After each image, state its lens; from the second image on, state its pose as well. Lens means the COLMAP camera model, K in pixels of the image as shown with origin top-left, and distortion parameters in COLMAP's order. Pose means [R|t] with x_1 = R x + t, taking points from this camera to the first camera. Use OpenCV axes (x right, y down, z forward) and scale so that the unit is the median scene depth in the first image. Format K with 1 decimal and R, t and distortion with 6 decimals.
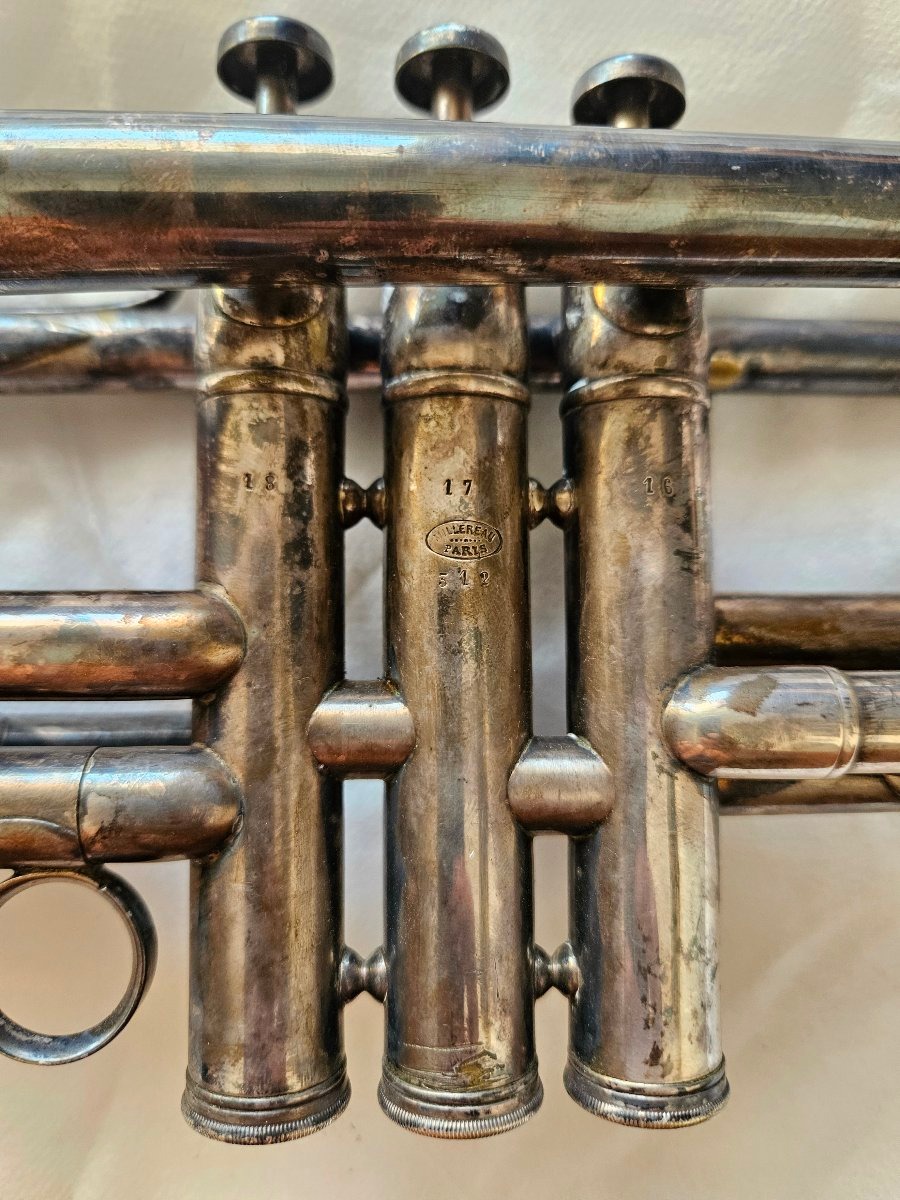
lens RADIAL K [[887.4, 0, 422.3], [0, 887.4, 599.1], [0, 0, 1]] dist [-0.008422, -0.003150]
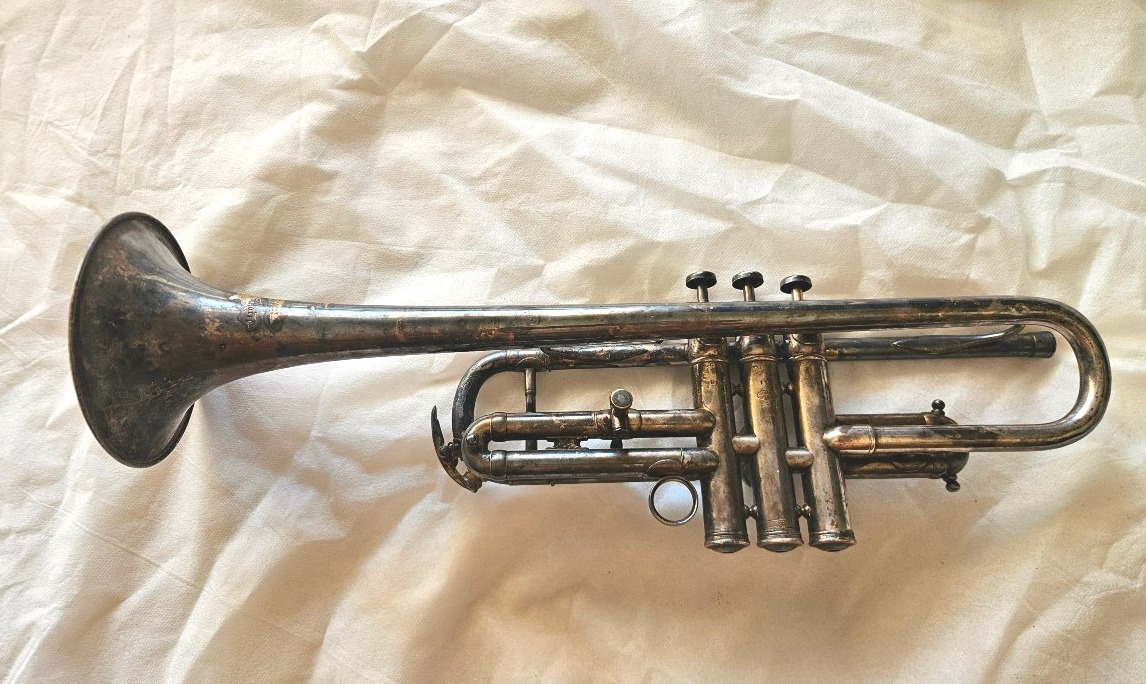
lens RADIAL K [[736.6, 0, 551.9], [0, 736.6, 339.3], [0, 0, 1]] dist [0.001202, -0.001295]
pose [[0.995726, -0.036332, -0.084909, -0.589354], [0.008479, 0.951449, -0.307688, 0.663661], [0.091966, 0.305653, 0.947691, -2.172768]]
